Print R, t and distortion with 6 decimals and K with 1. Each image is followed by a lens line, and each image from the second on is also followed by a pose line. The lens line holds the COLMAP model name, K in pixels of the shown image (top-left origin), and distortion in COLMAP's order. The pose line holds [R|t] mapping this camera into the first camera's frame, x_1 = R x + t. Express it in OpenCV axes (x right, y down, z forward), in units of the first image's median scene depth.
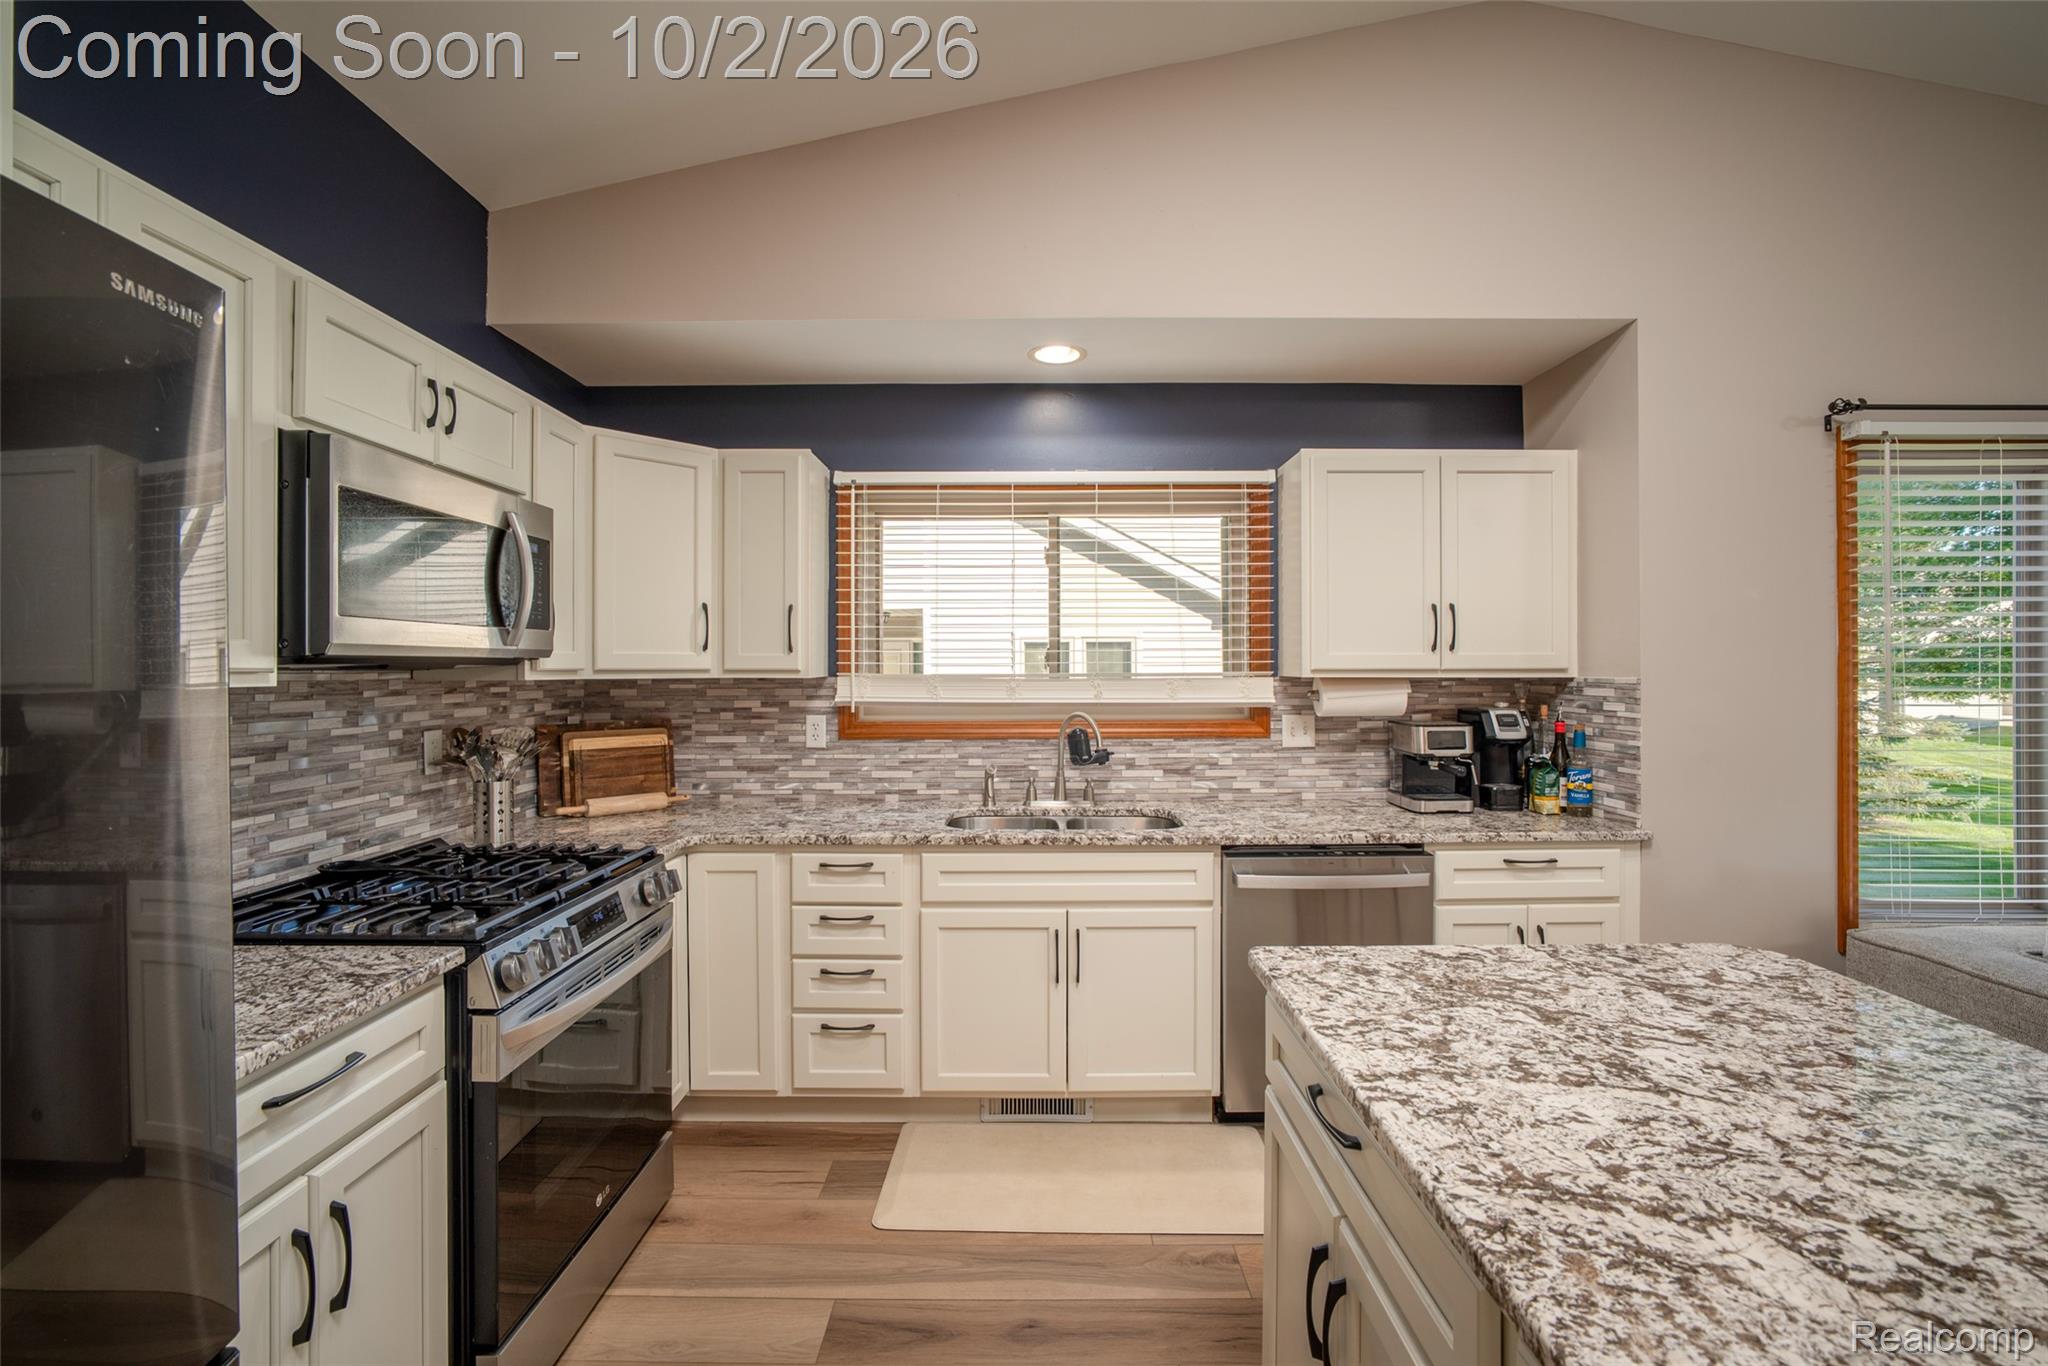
lens RADIAL K [[863.2, 0, 1027.5], [0, 863.2, 672.1], [0, 0, 1]] dist [-0.025744, 0.000495]
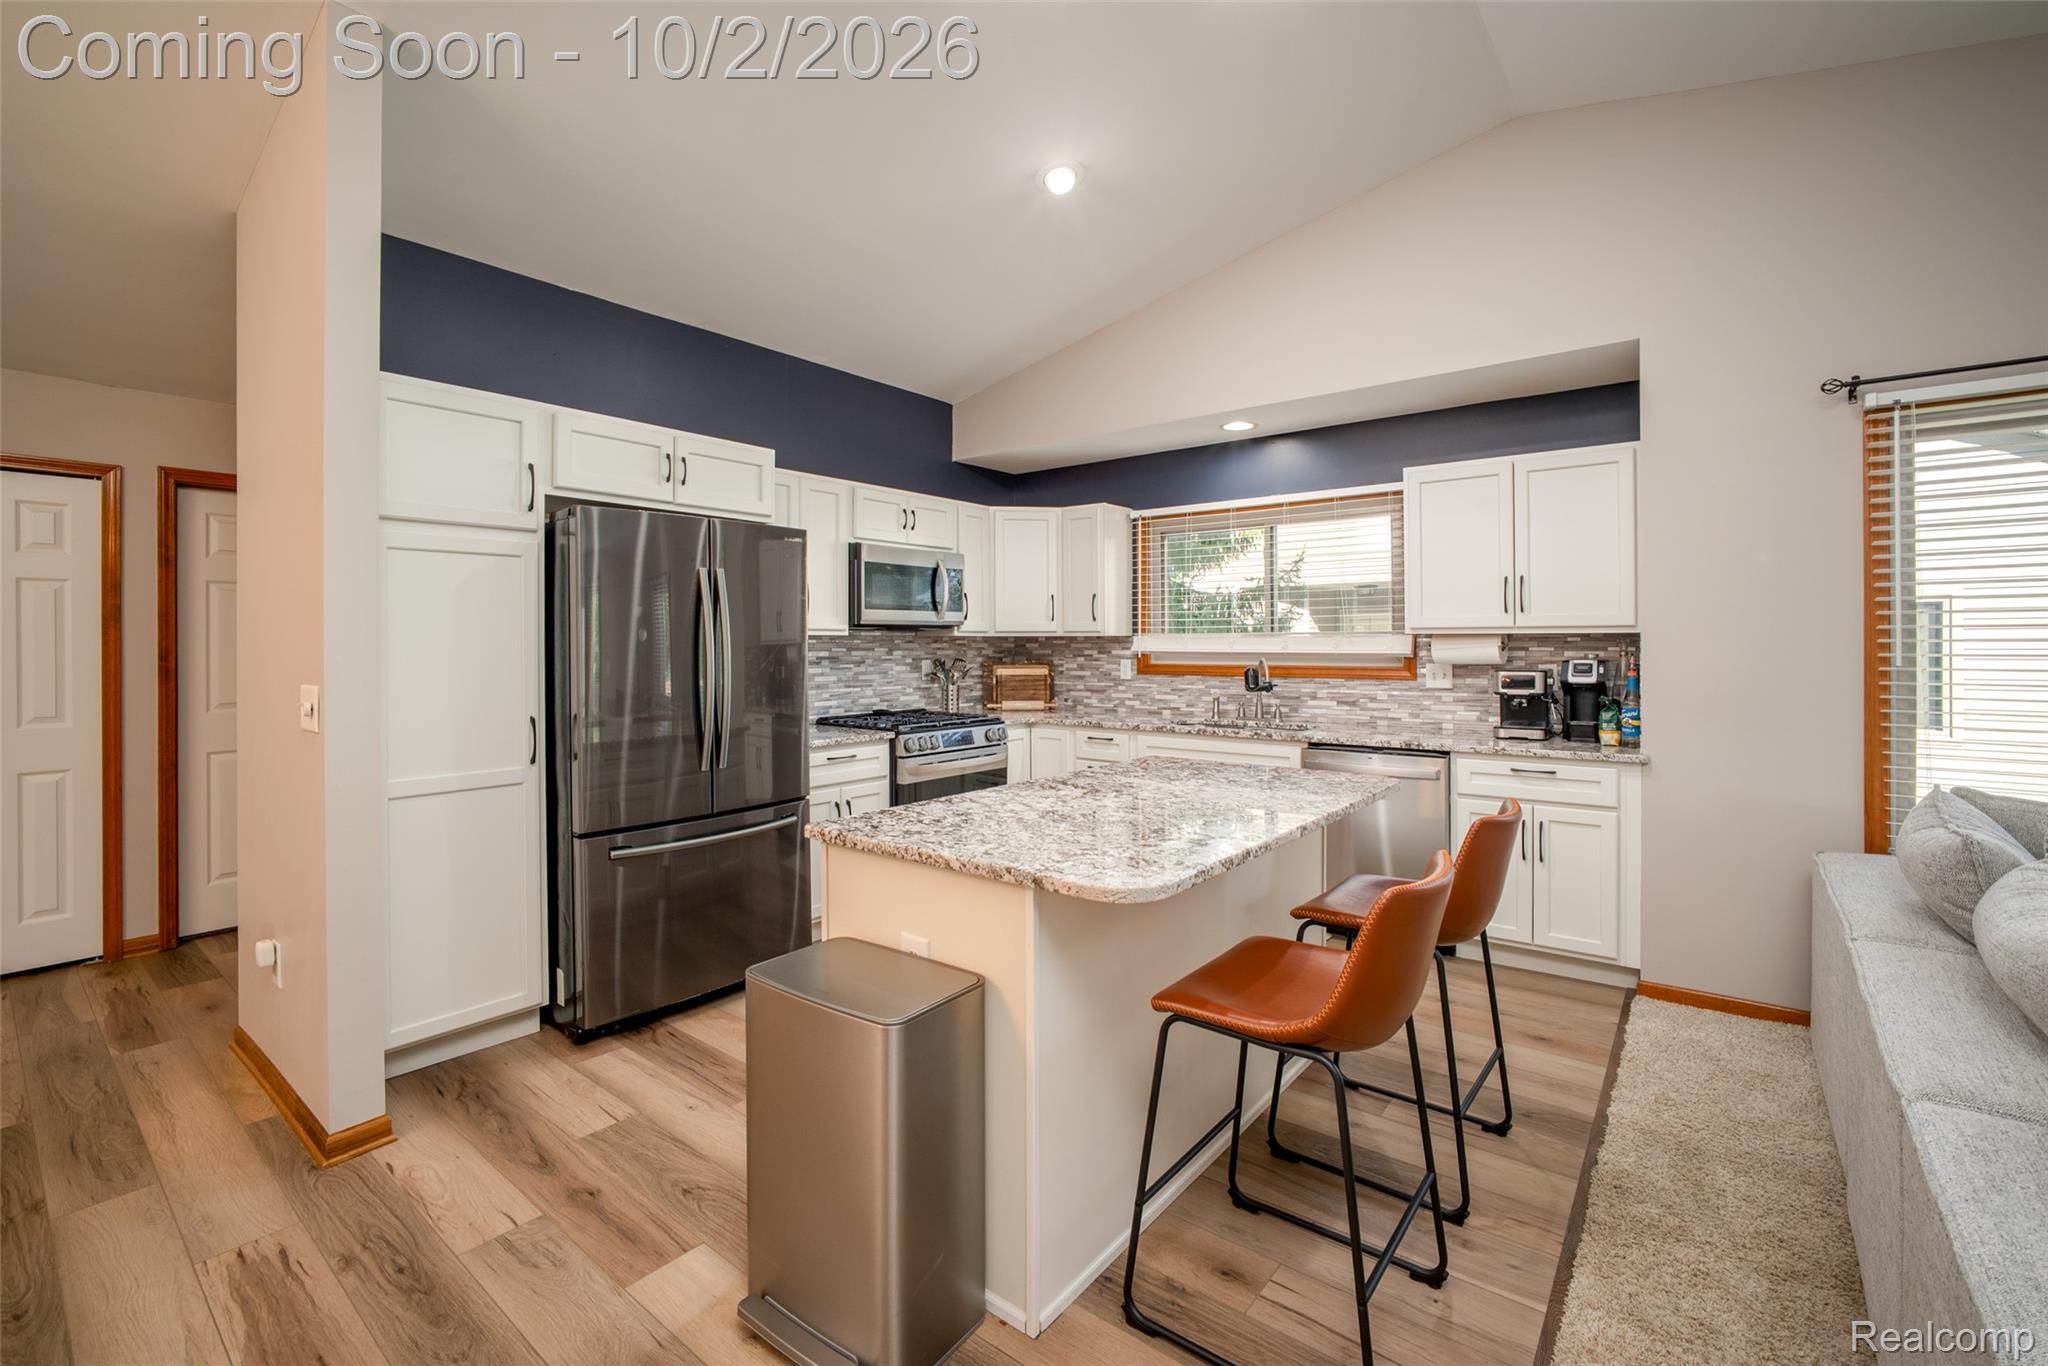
lens RADIAL K [[878.8, 0, 1025.2], [0, 878.8, 648.7], [0, 0, 1]] dist [-0.042117, 0.014295]
pose [[0.784447, 0.004883, -0.620177, 0.715066], [-0.001865, 0.999983, 0.005515, 0.023534], [0.620193, -0.003170, 0.784442, -0.475668]]
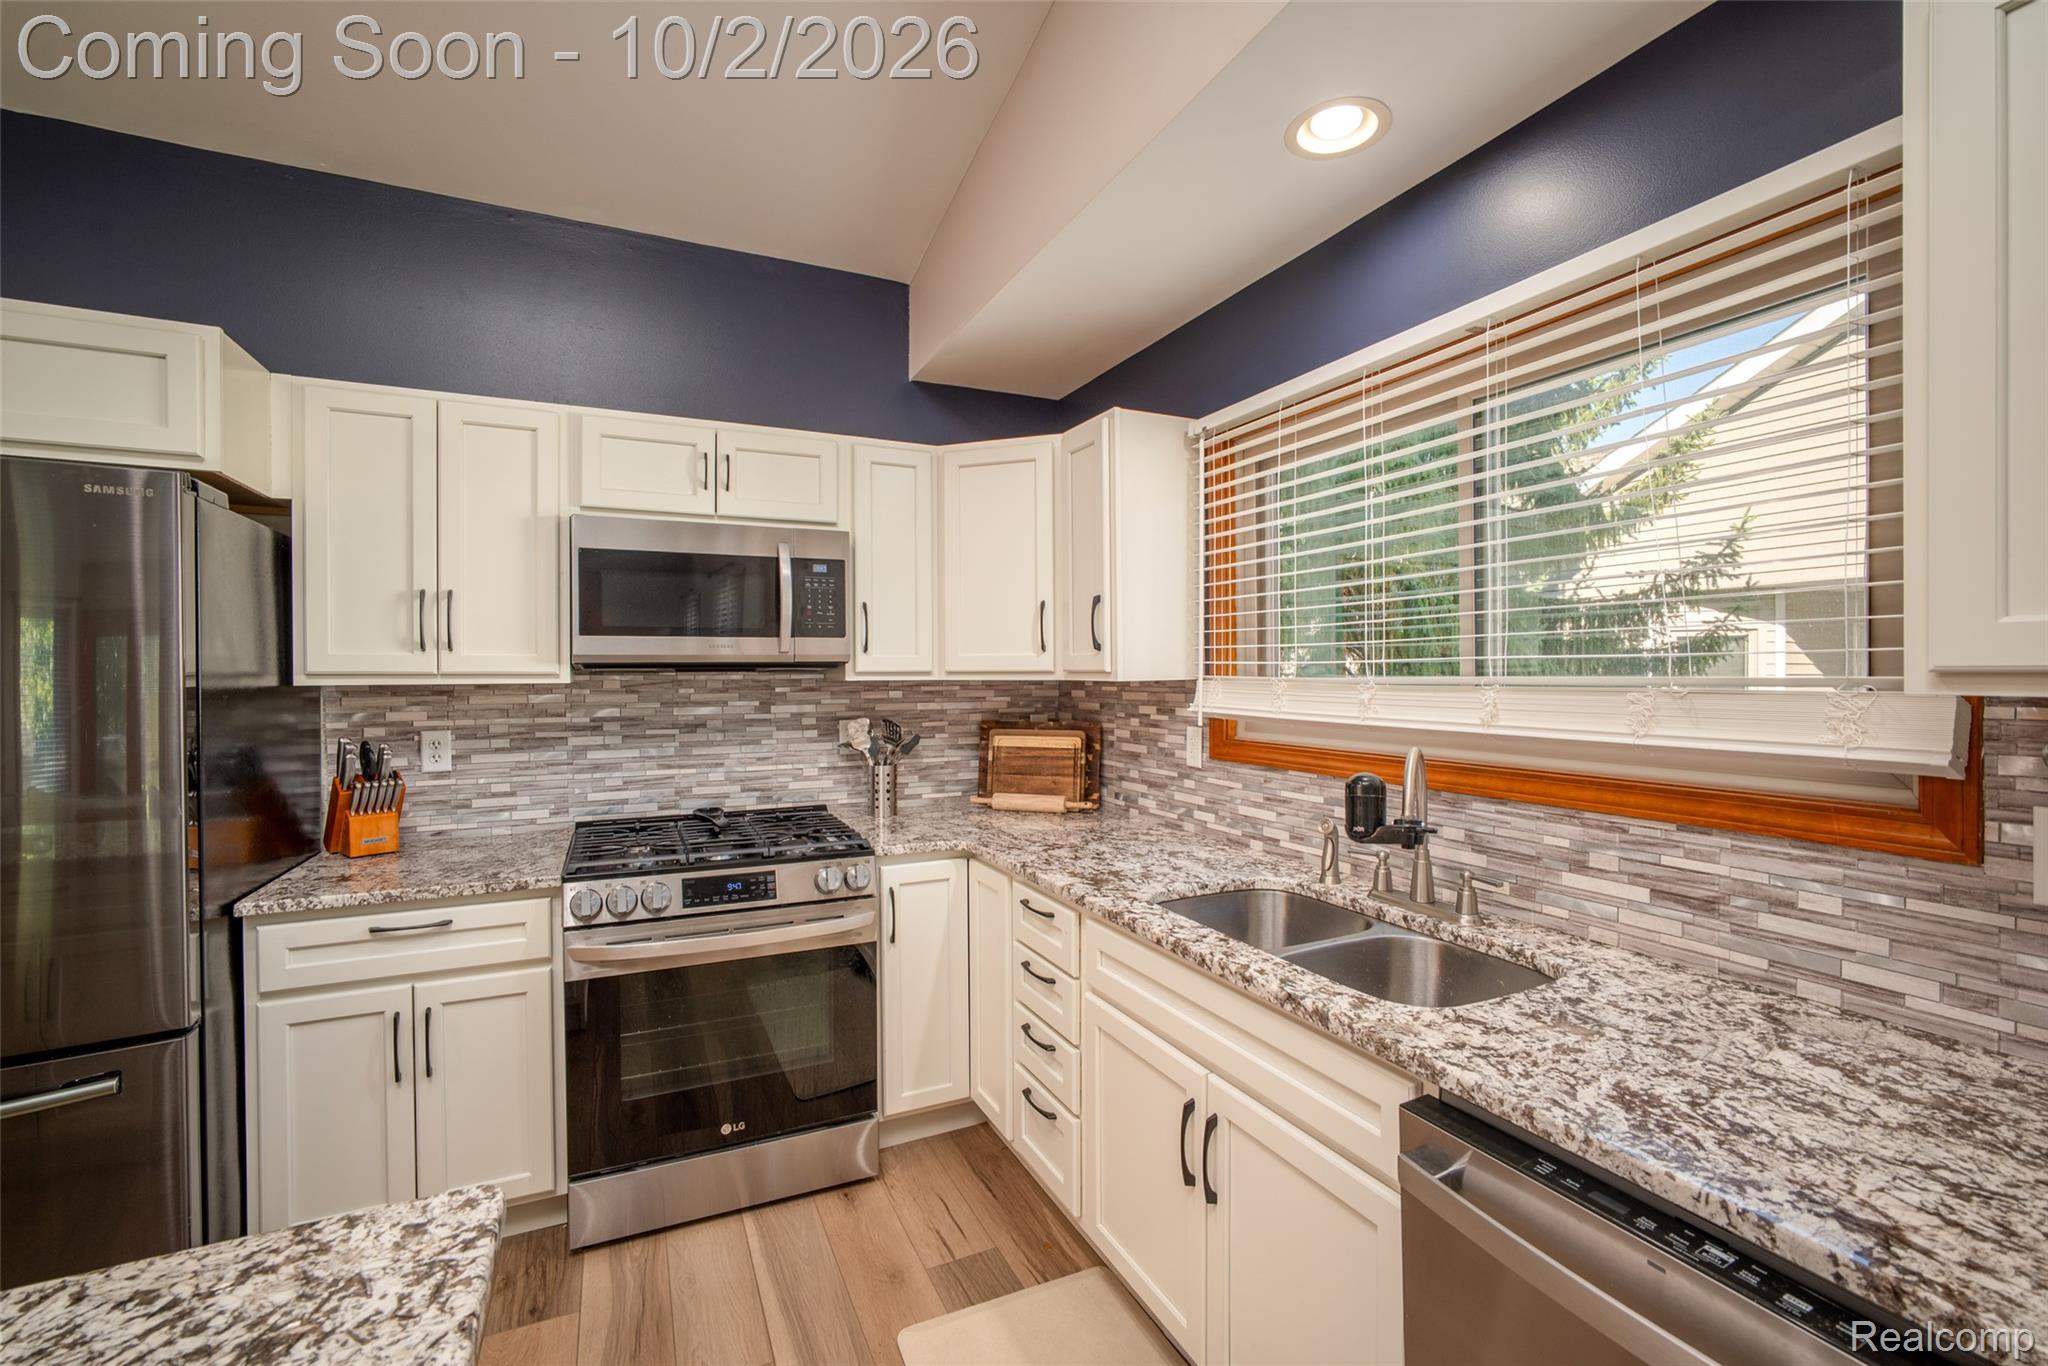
lens RADIAL K [[862.6, 0, 1024.0], [0, 862.6, 683.0], [0, 0, 1]] dist [-0.038227, 0.013772]
pose [[0.435028, 0.012282, -0.900333, 0.465699], [-0.000884, 0.999912, 0.013213, -0.002355], [0.900416, -0.004952, 0.435001, 0.563774]]
